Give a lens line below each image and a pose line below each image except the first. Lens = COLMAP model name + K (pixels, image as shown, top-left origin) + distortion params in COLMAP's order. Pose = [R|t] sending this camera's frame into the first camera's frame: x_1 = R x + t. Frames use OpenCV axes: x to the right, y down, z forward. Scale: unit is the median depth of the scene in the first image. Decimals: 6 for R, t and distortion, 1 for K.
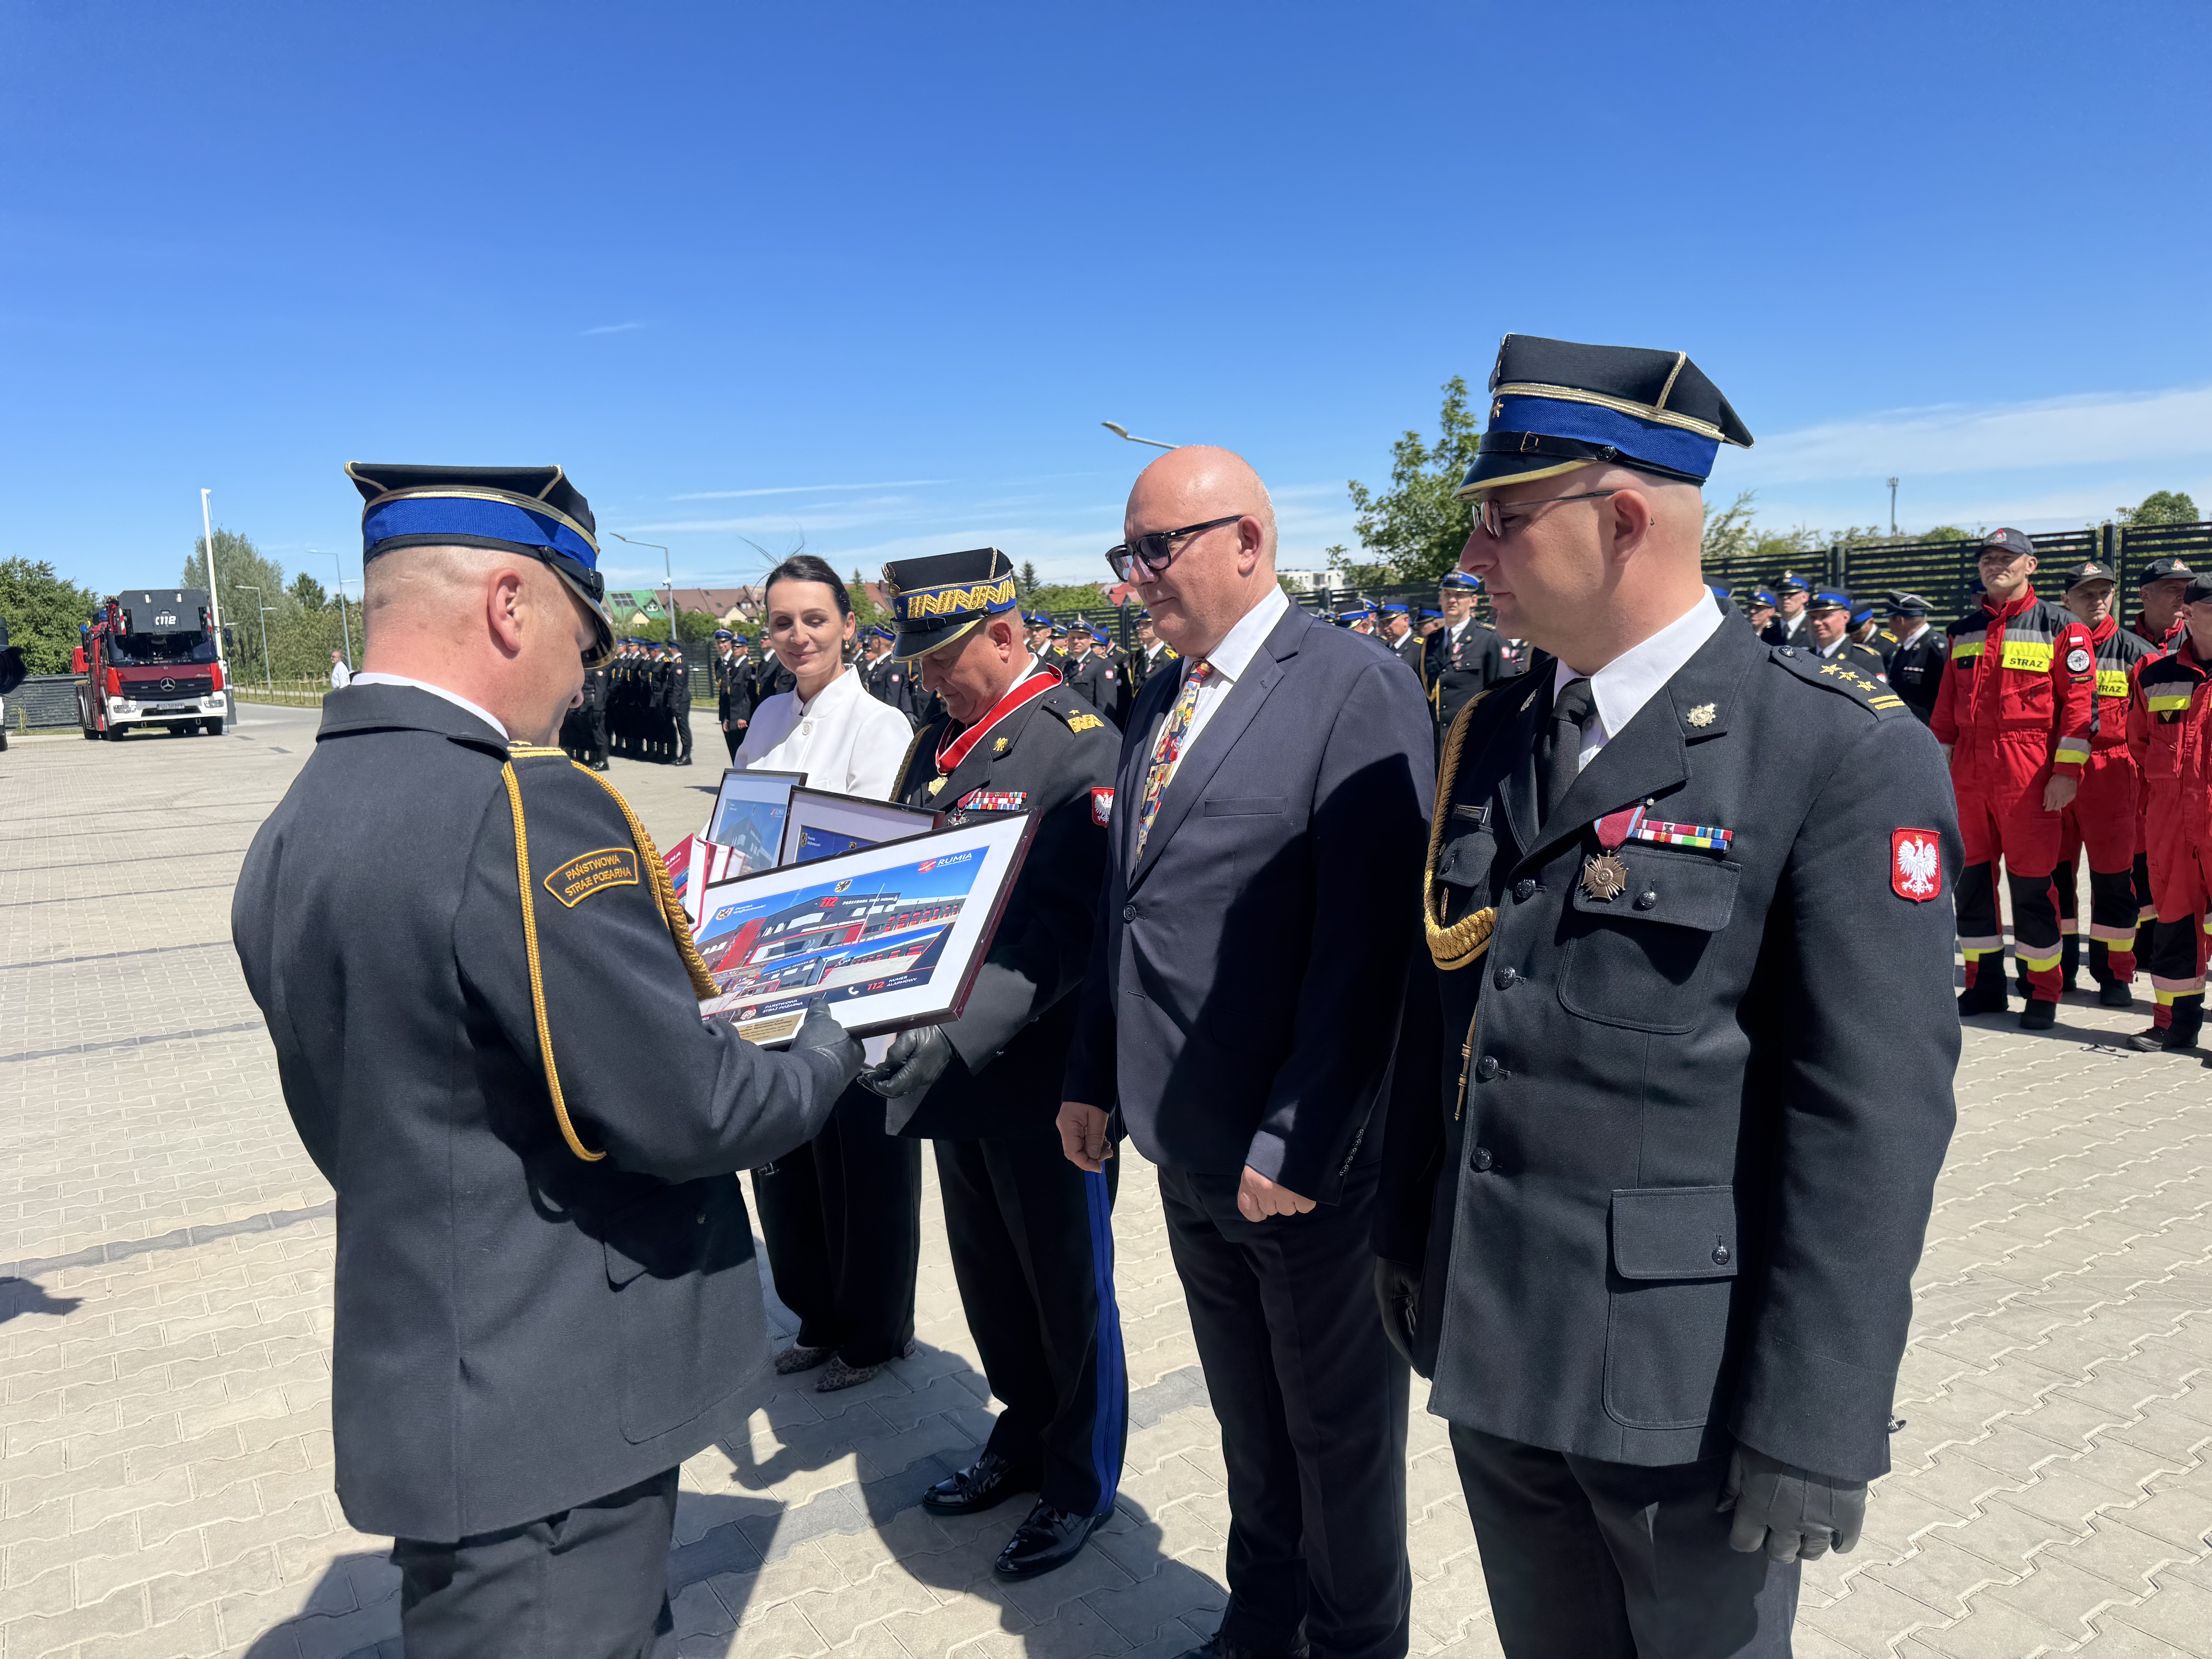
lens RADIAL K [[1588.9, 0, 1099.3], [0, 1588.9, 836.4], [0, 0, 1]] dist [0.019123, -0.022933]
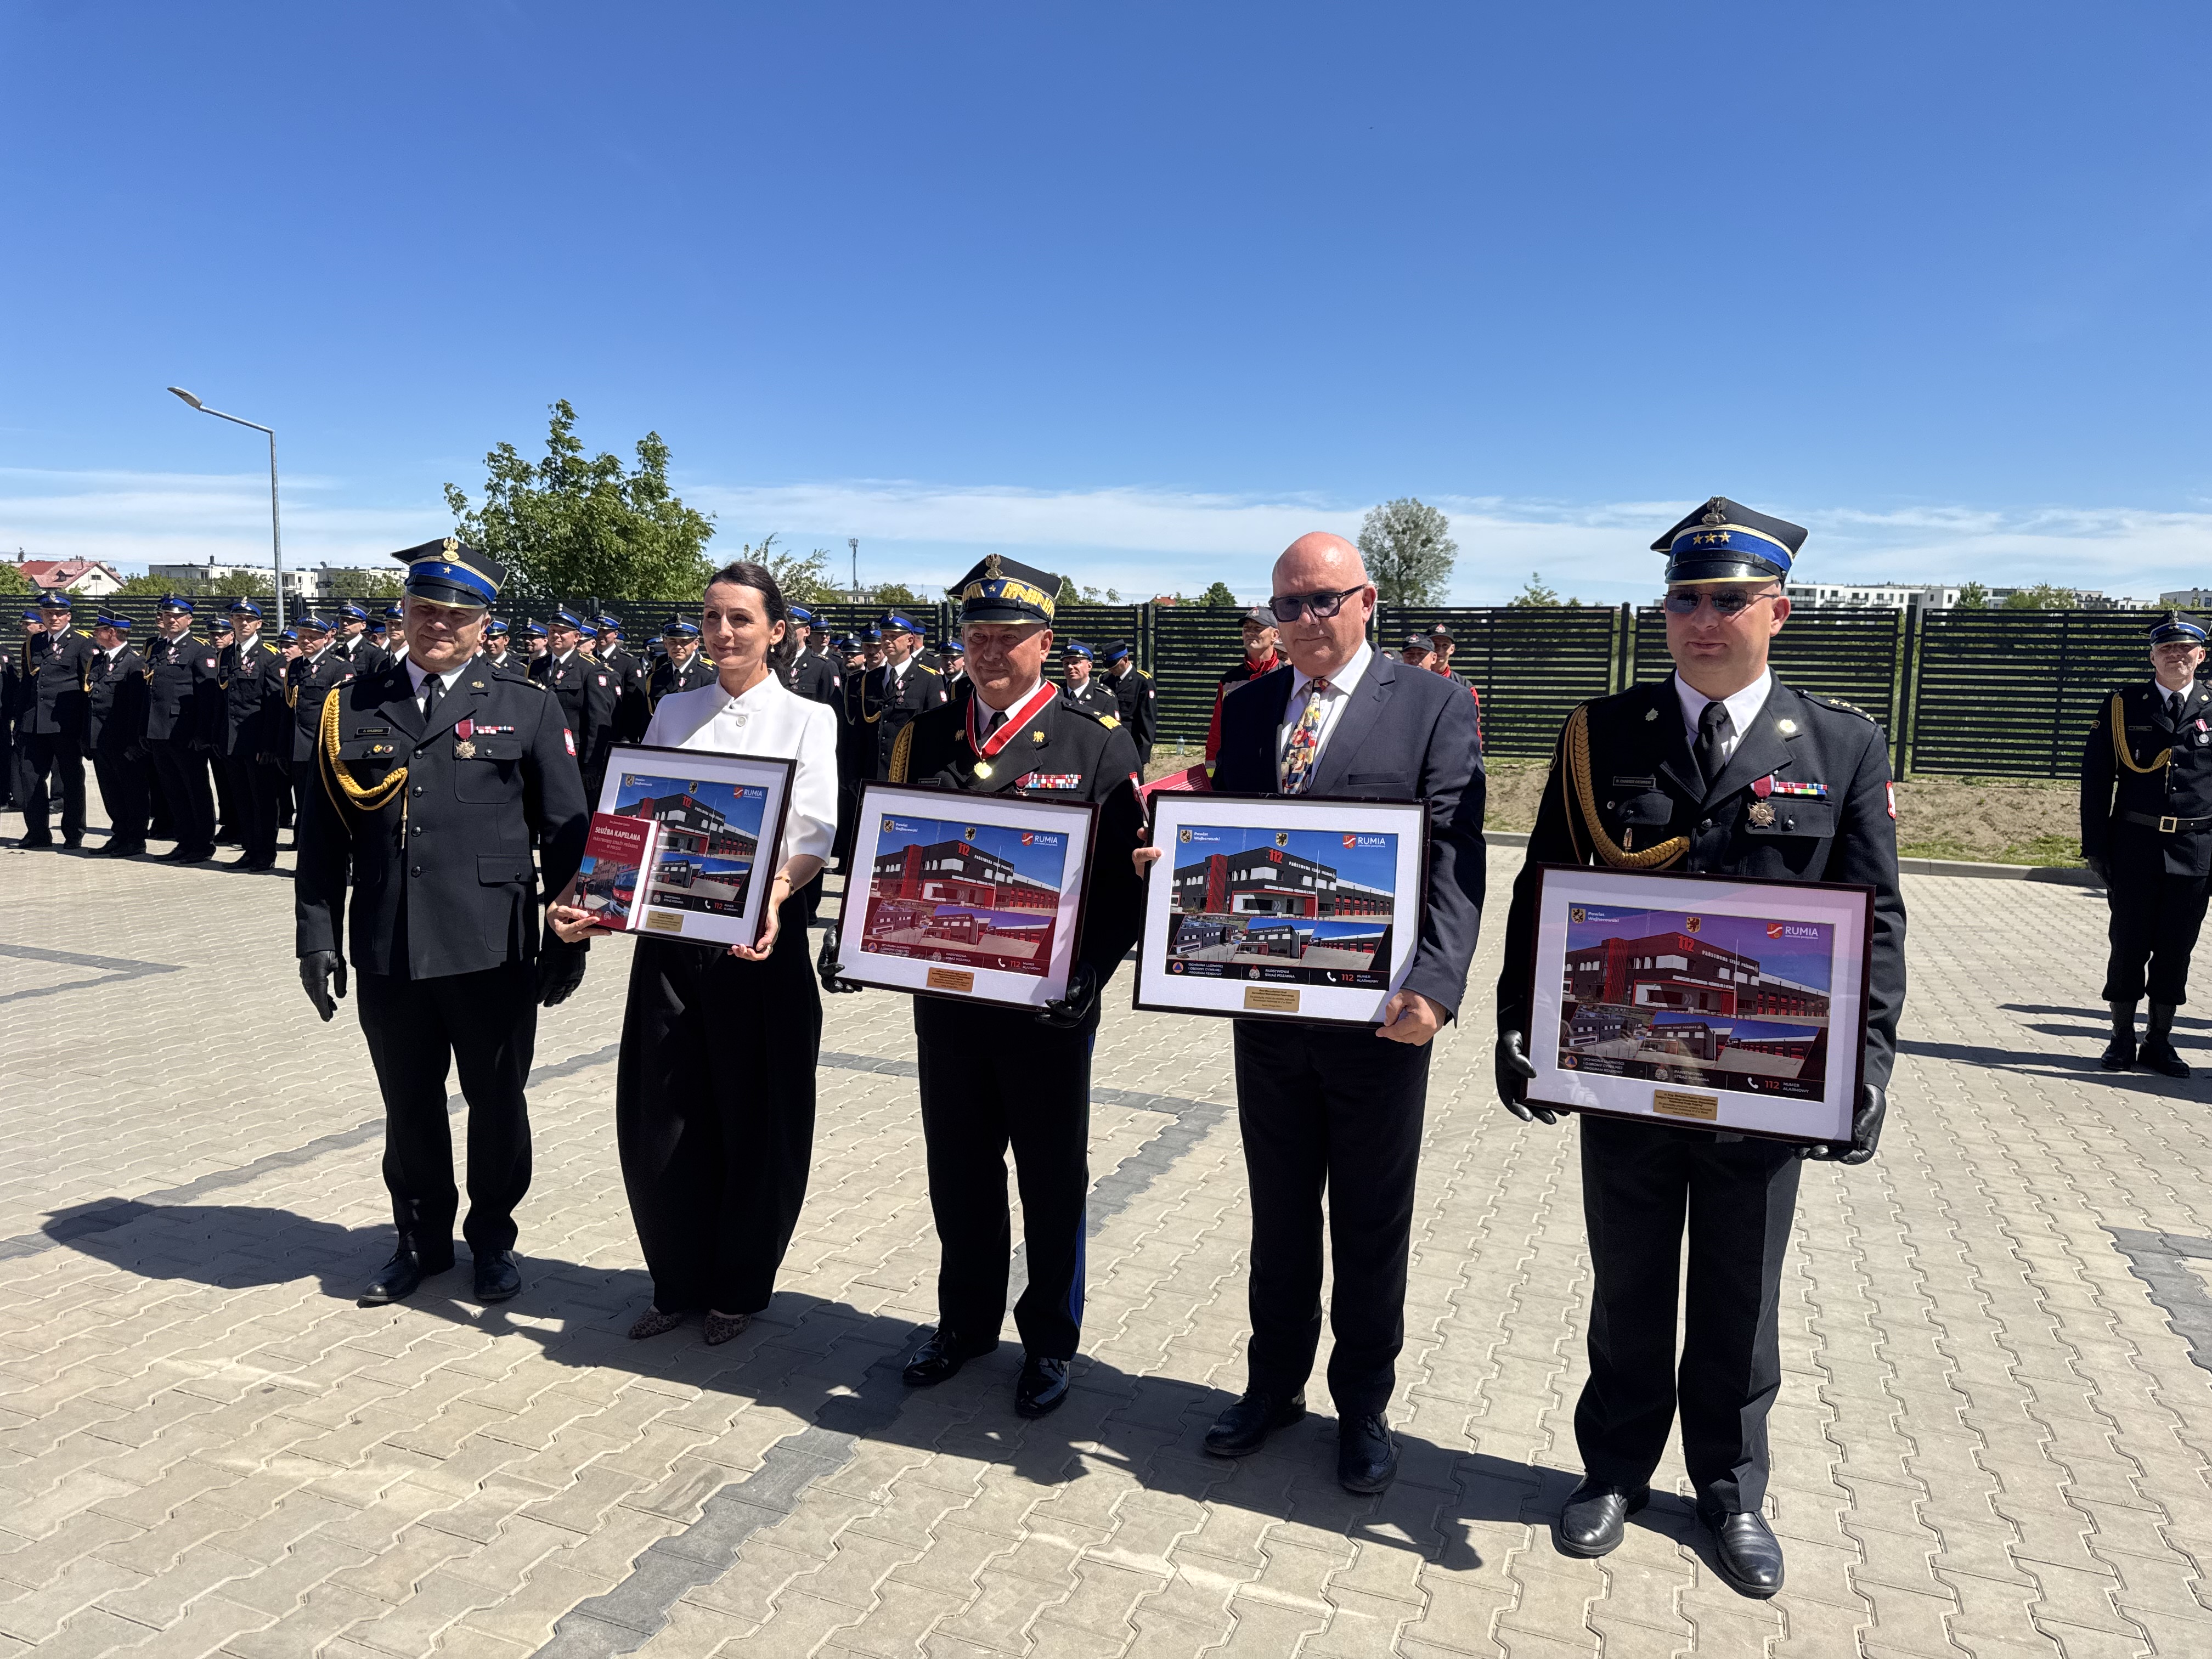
lens RADIAL K [[1579.2, 0, 1099.9], [0, 1579.2, 830.0], [0, 0, 1]] dist [0.045371, -0.049774]
pose [[0.814129, -0.001767, 0.580682, -0.175903], [0.013943, 0.999767, -0.016506, 0.008278], [-0.580517, 0.021535, 0.813963, -0.004781]]
